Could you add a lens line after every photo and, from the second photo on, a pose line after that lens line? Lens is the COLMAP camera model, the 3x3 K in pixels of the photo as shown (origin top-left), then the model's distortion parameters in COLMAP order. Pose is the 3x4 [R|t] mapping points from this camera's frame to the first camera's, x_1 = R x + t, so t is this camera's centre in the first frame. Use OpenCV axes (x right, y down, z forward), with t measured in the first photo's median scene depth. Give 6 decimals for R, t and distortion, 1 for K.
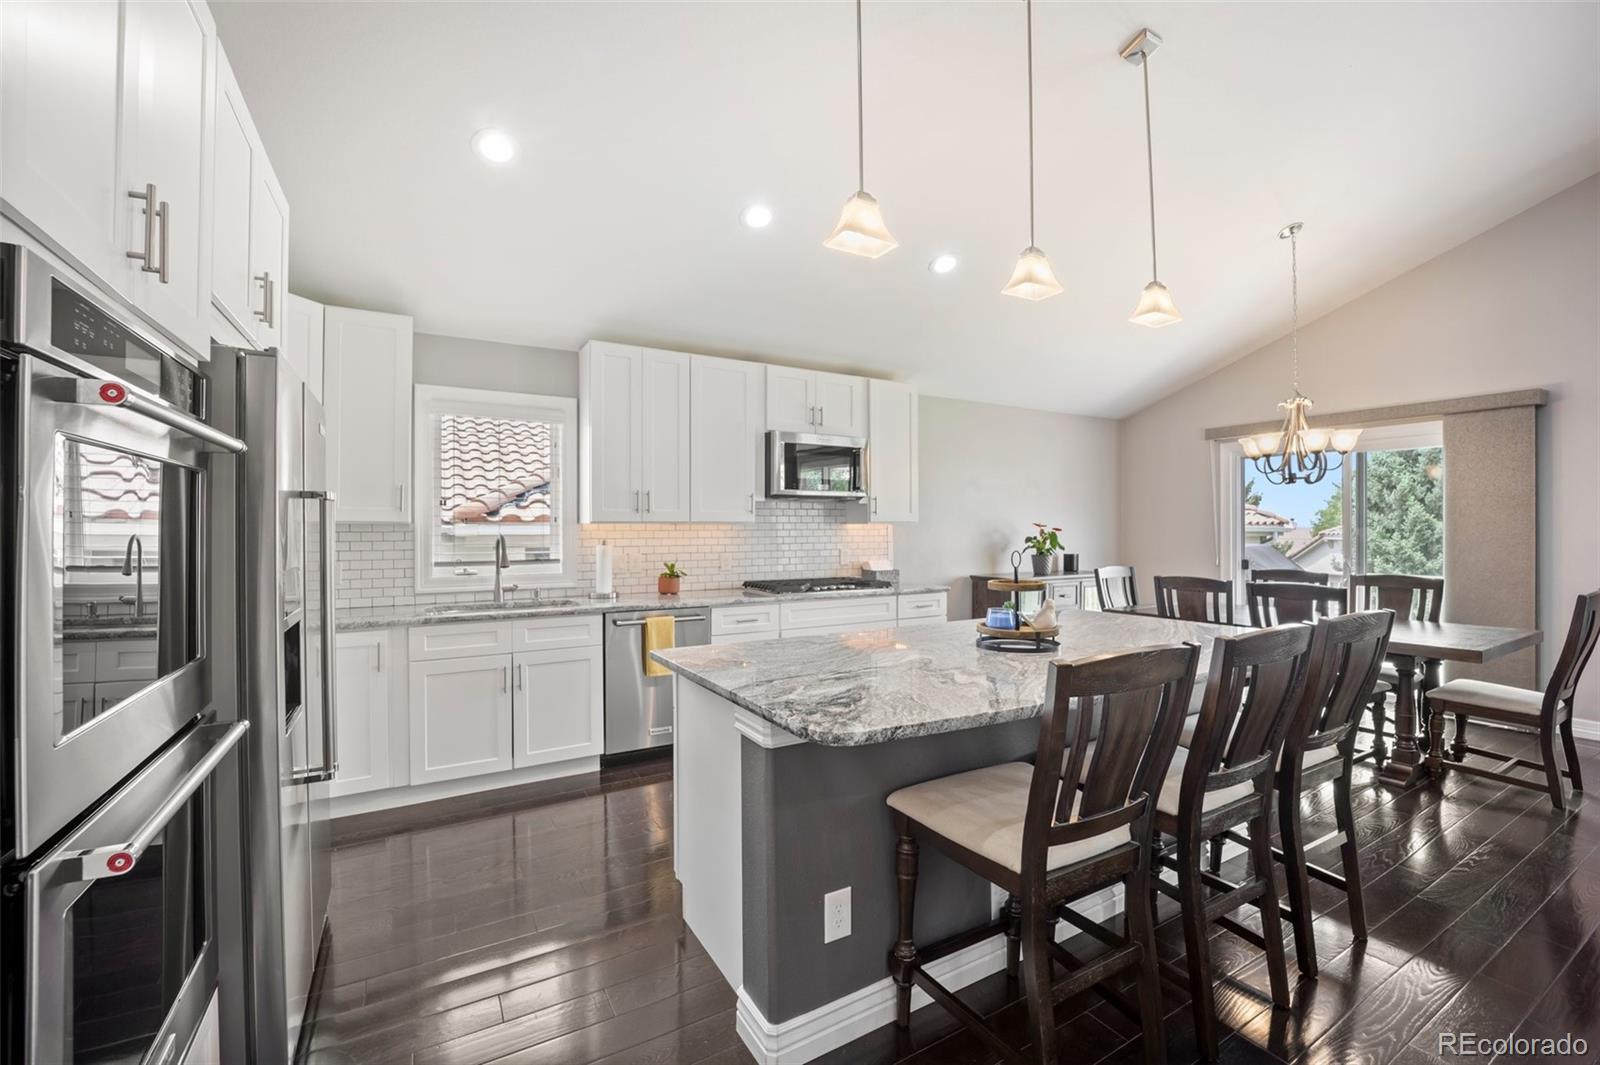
lens RADIAL K [[661.9, 0, 797.8], [0, 661.9, 531.1], [0, 0, 1]] dist [-0.021083, -0.000142]
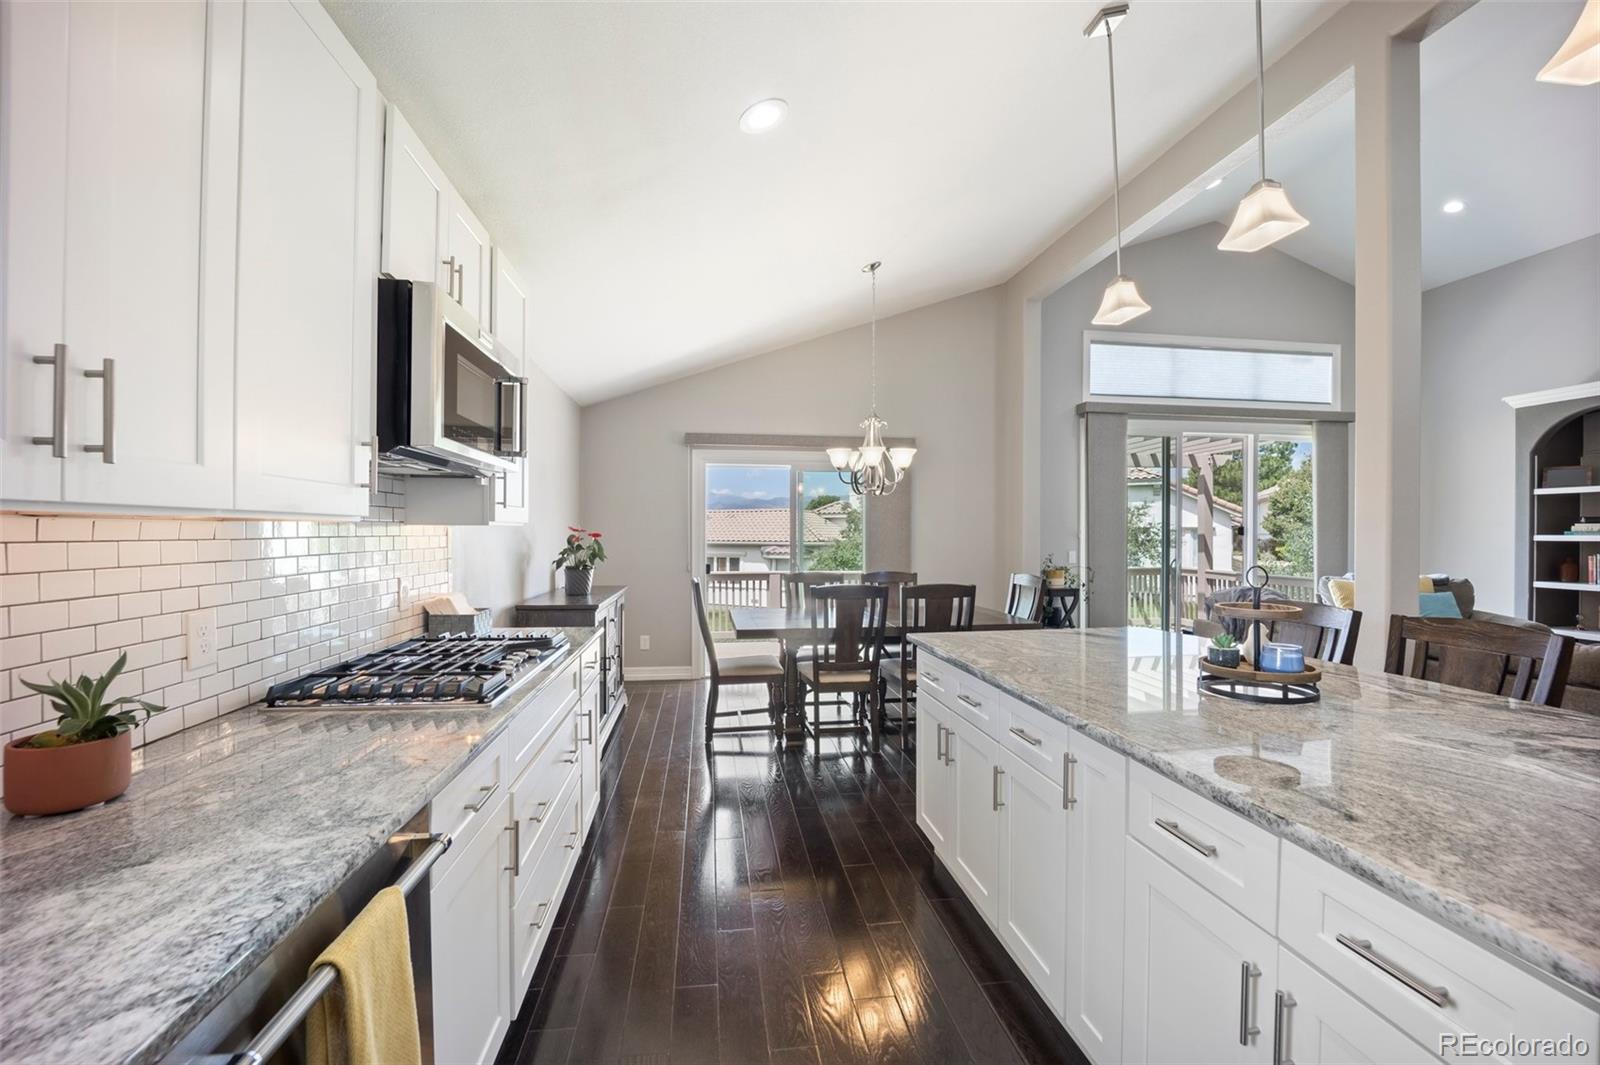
lens RADIAL K [[661.9, 0, 796.4], [0, 661.9, 529.5], [0, 0, 1]] dist [-0.021083, -0.000142]
pose [[0.372329, 0.007537, 0.928070, -0.317731], [0.000941, 0.999963, -0.008498, -0.003323], [-0.928100, 0.004038, 0.372308, 0.676895]]
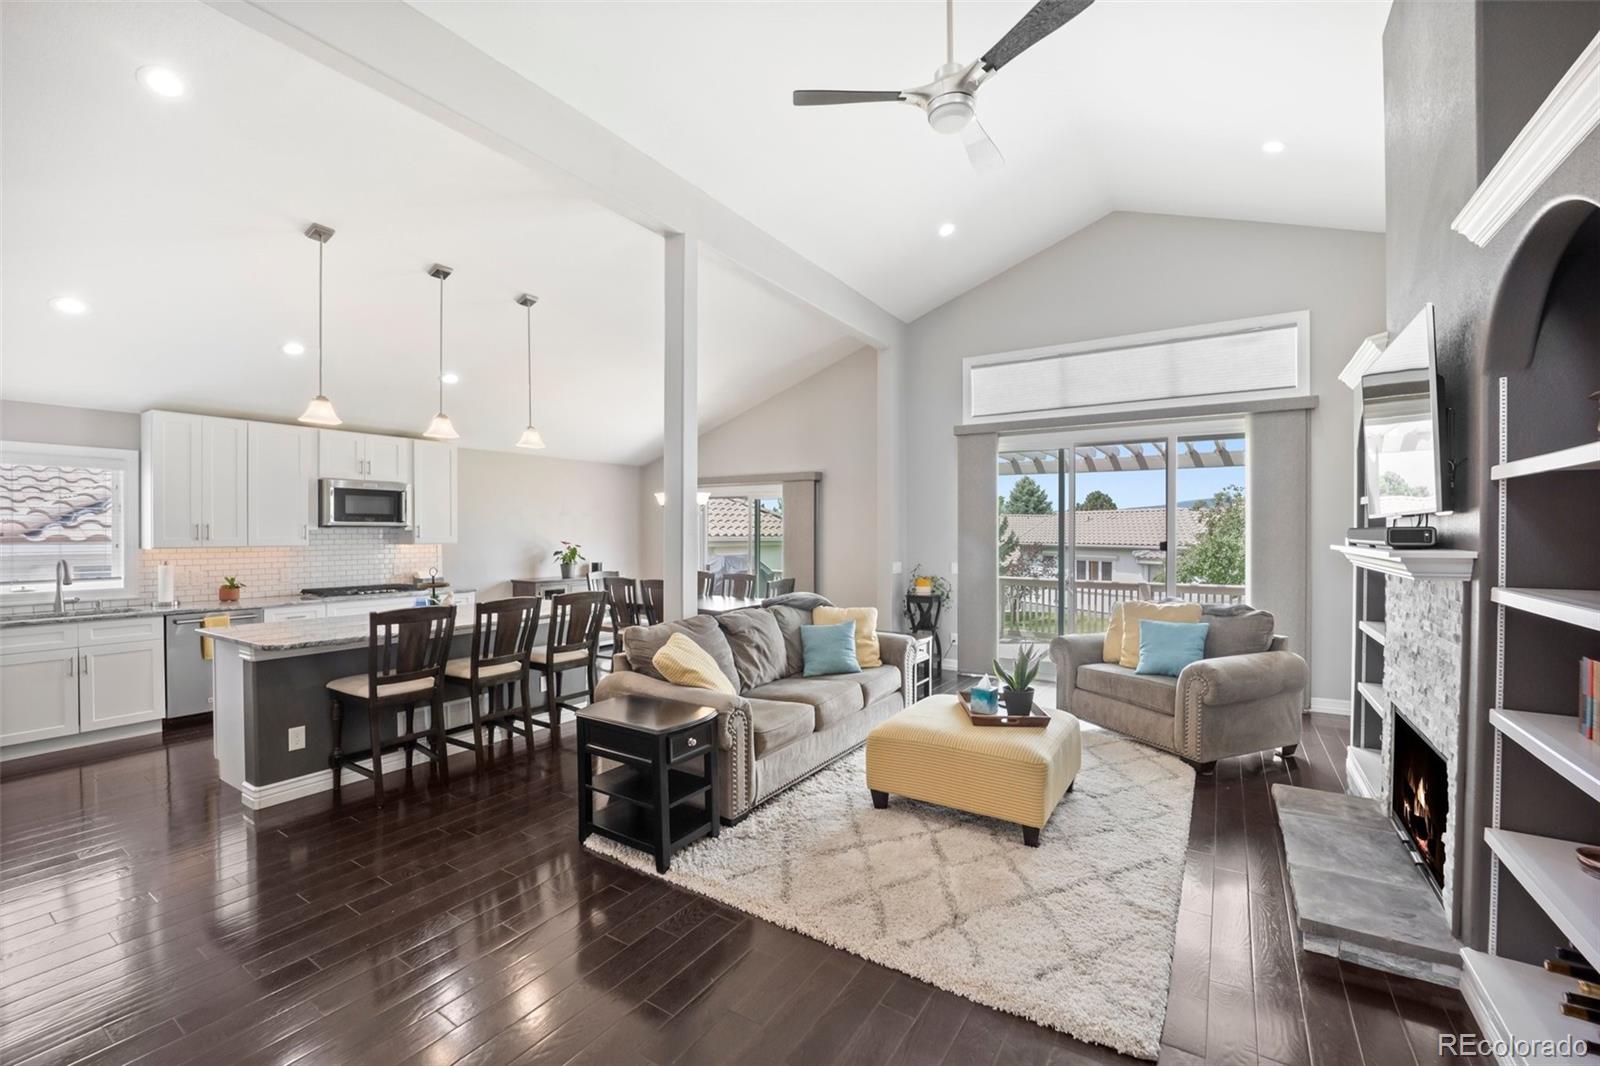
lens RADIAL K [[661.9, 0, 793.6], [0, 661.9, 536.8], [0, 0, 1]] dist [-0.021083, -0.000142]
pose [[0.890607, -0.001402, 0.454772, 0.217970], [-0.000002, 0.999995, 0.003086, -0.036939], [-0.454774, -0.002749, 0.890602, -0.671559]]
